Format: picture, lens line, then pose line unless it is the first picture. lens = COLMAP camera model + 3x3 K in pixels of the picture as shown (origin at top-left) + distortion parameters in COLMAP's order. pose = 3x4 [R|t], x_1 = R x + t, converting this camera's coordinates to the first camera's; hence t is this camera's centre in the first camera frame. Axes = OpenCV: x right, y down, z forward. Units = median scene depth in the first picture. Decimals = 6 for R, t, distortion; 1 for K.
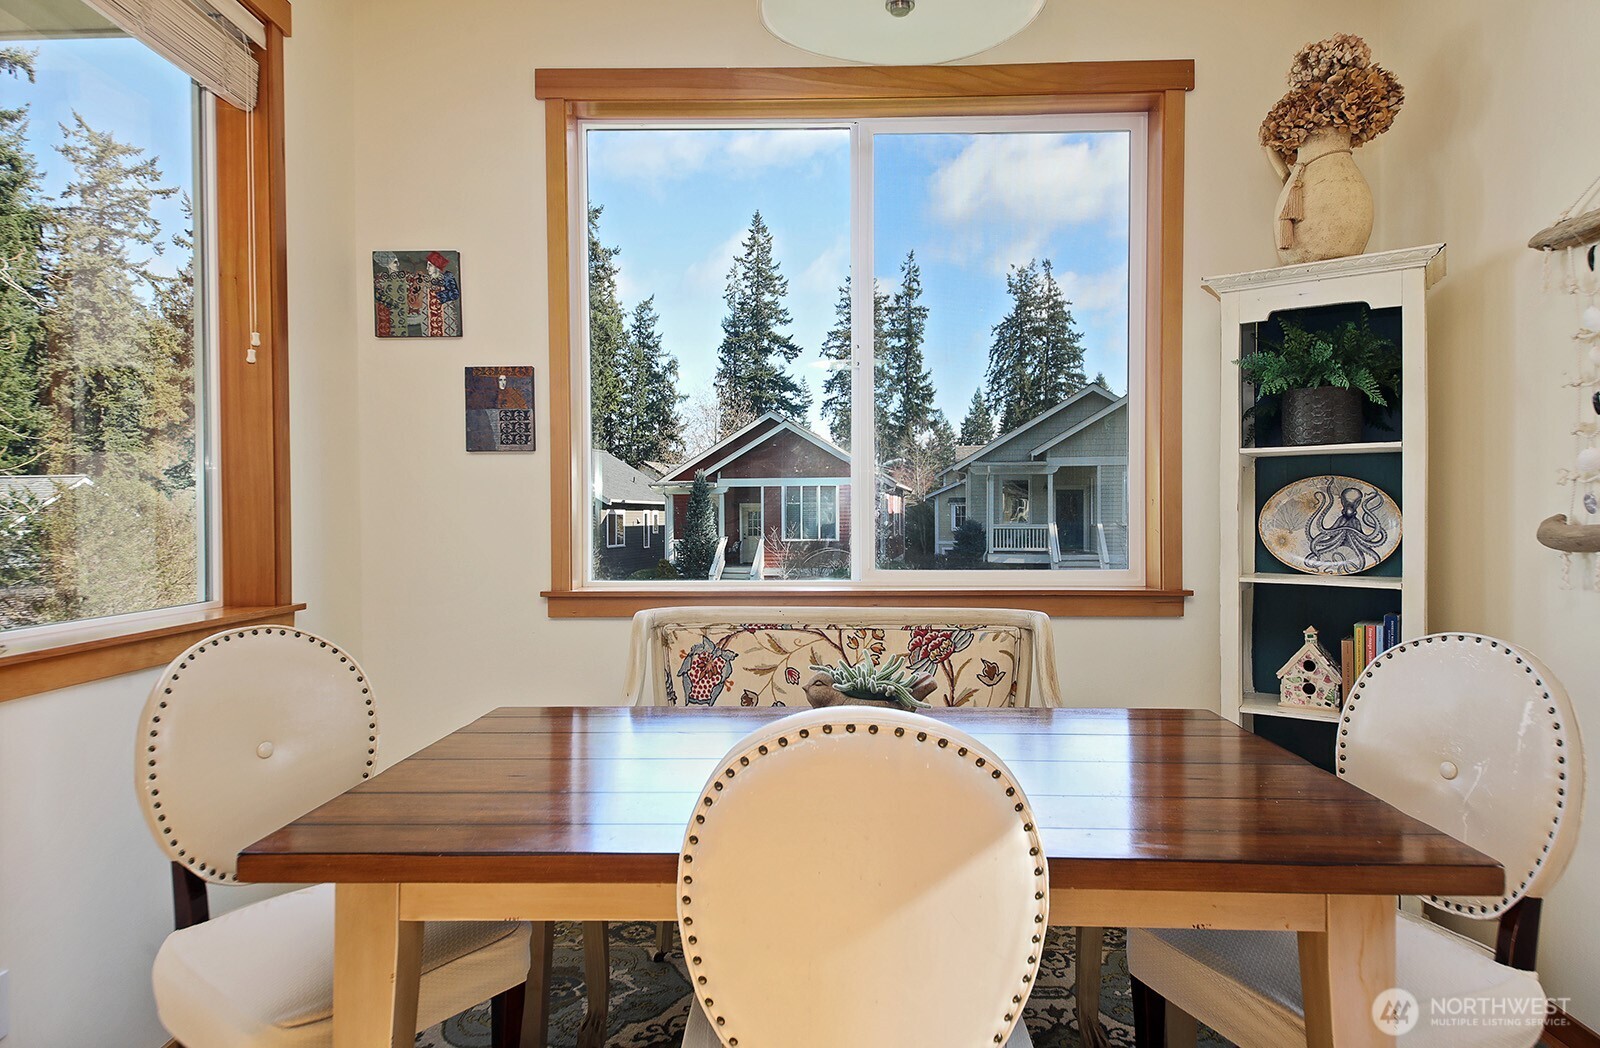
lens RADIAL K [[961.4, 0, 799.9], [0, 961.4, 543.0], [0, 0, 1]] dist [0.056199, -0.060587]
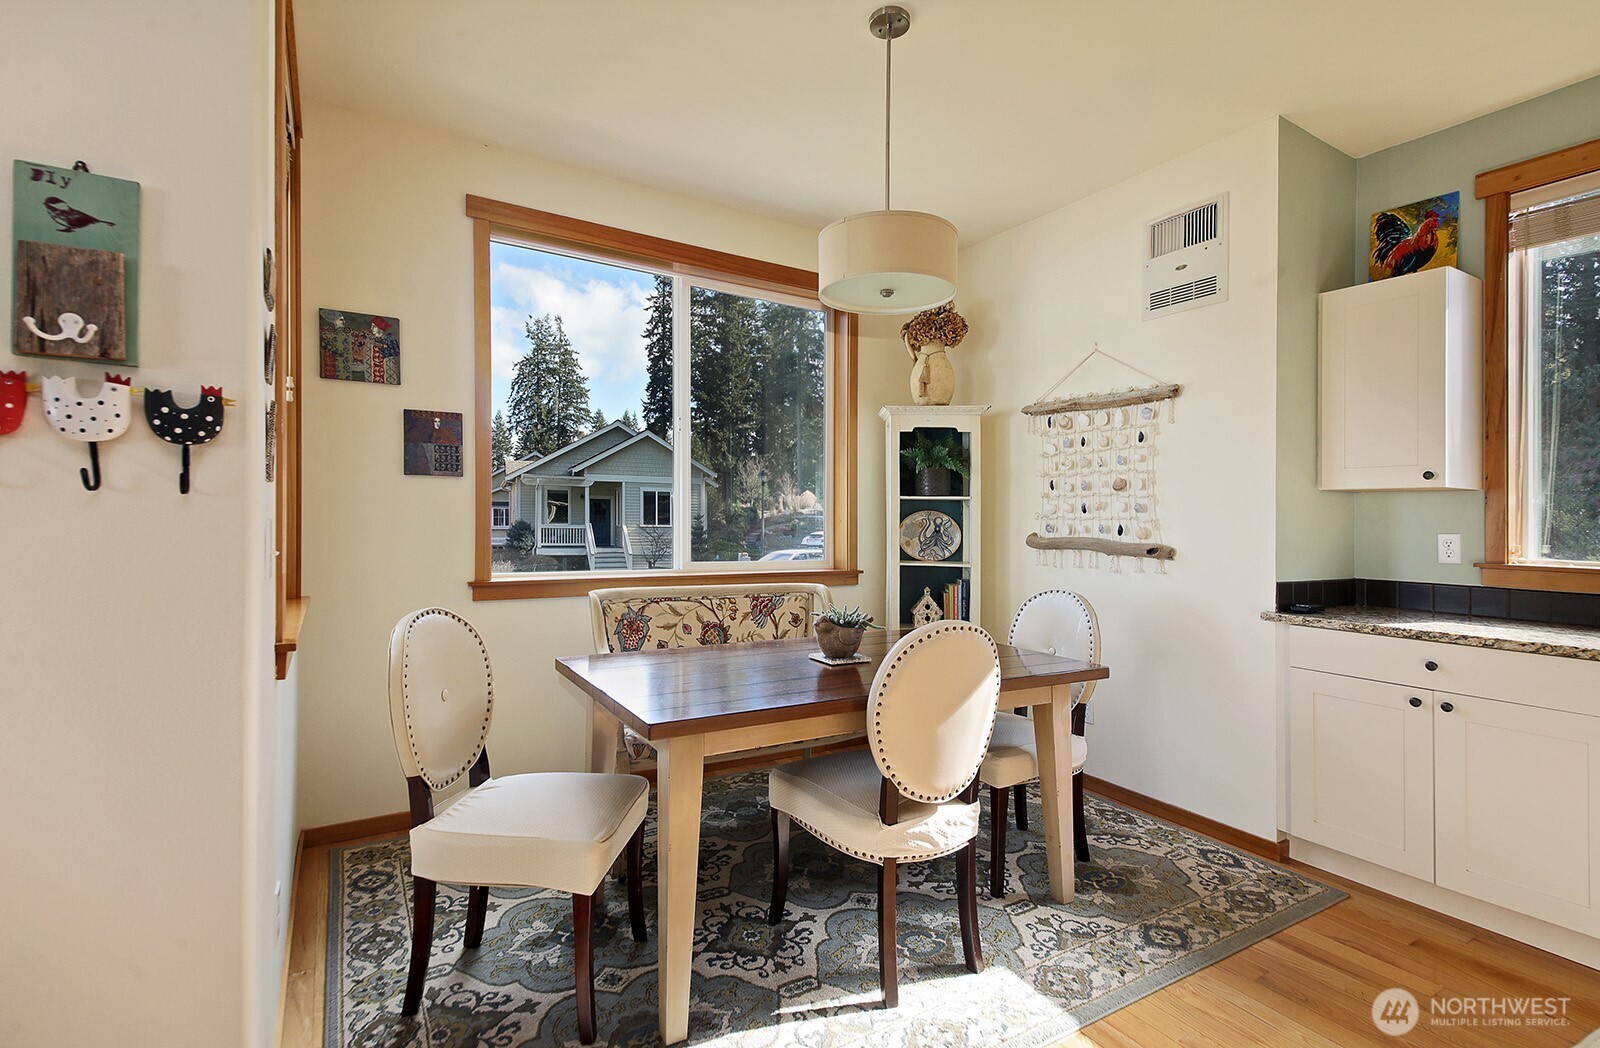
lens RADIAL K [[741.4, 0, 805.0], [0, 741.4, 528.9], [0, 0, 1]] dist [0.026589, -0.021434]
pose [[0.843021, 0.009329, 0.537800, -0.495062], [-0.002207, 0.999901, -0.013885, -0.011032], [-0.537876, 0.010518, 0.842958, -0.140656]]
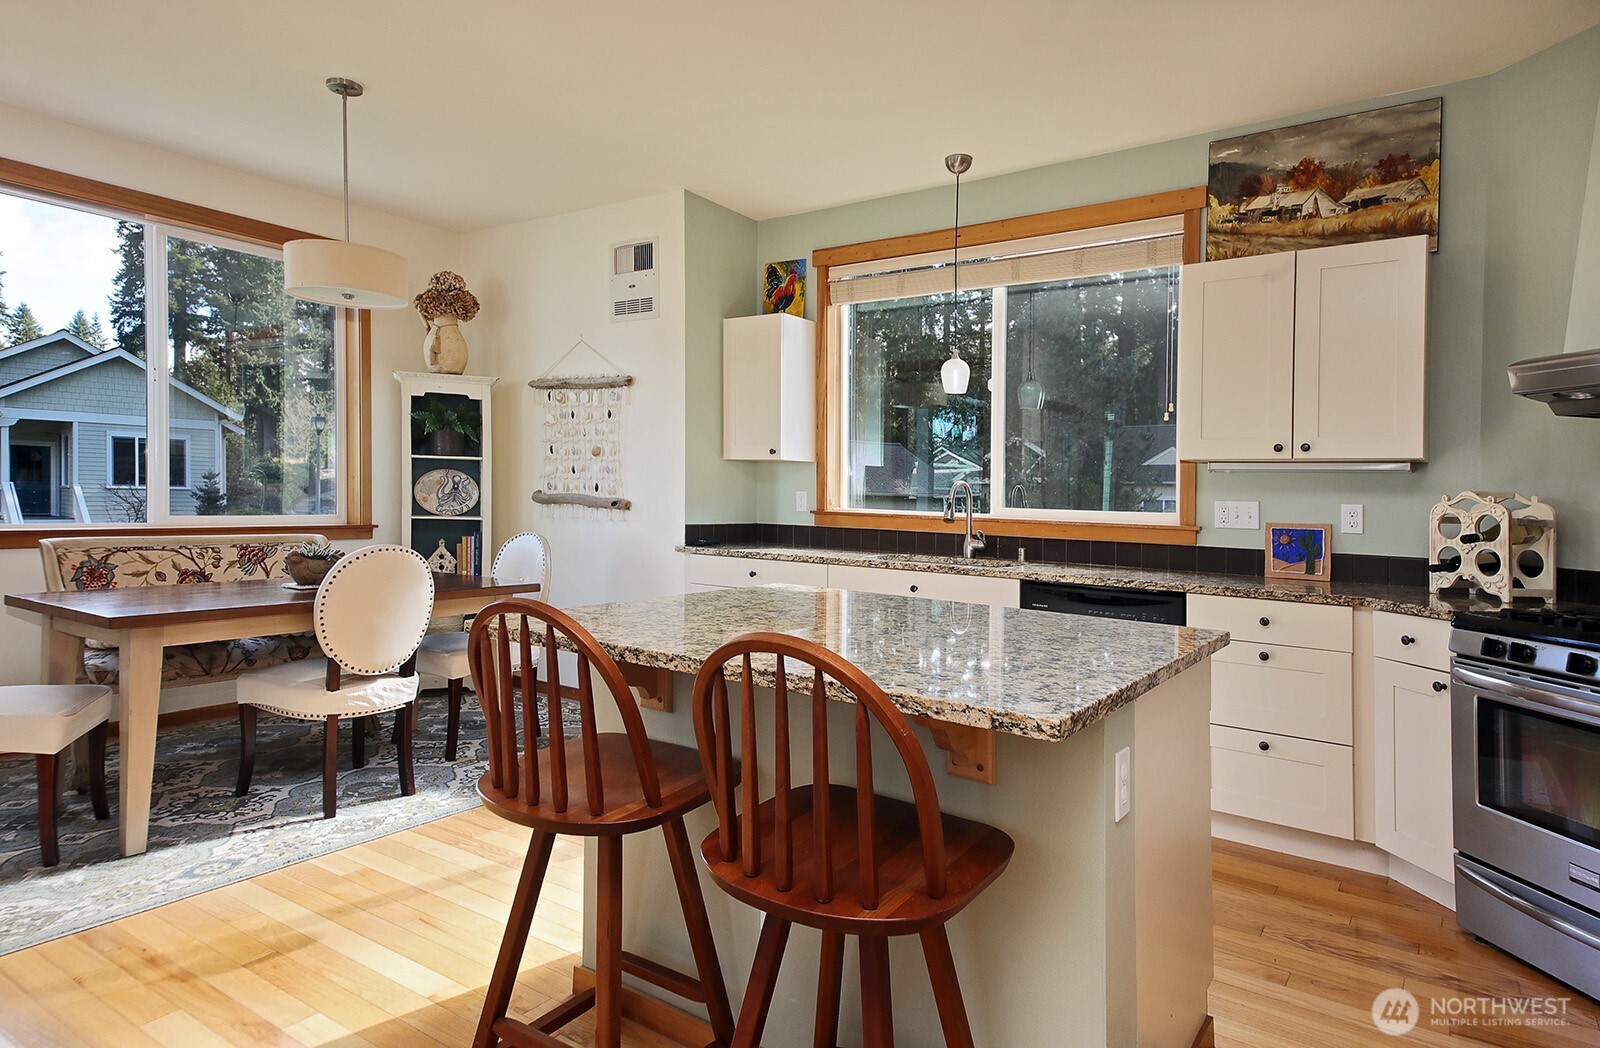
lens RADIAL K [[904.0, 0, 828.6], [0, 904.0, 513.1], [0, 0, 1]] dist [0.083453, -0.046780]
pose [[0.534382, -0.000330, 0.845243, -0.735006], [-0.003032, 0.999993, 0.002308, 0.020937], [-0.845237, -0.003796, 0.534377, -0.815160]]
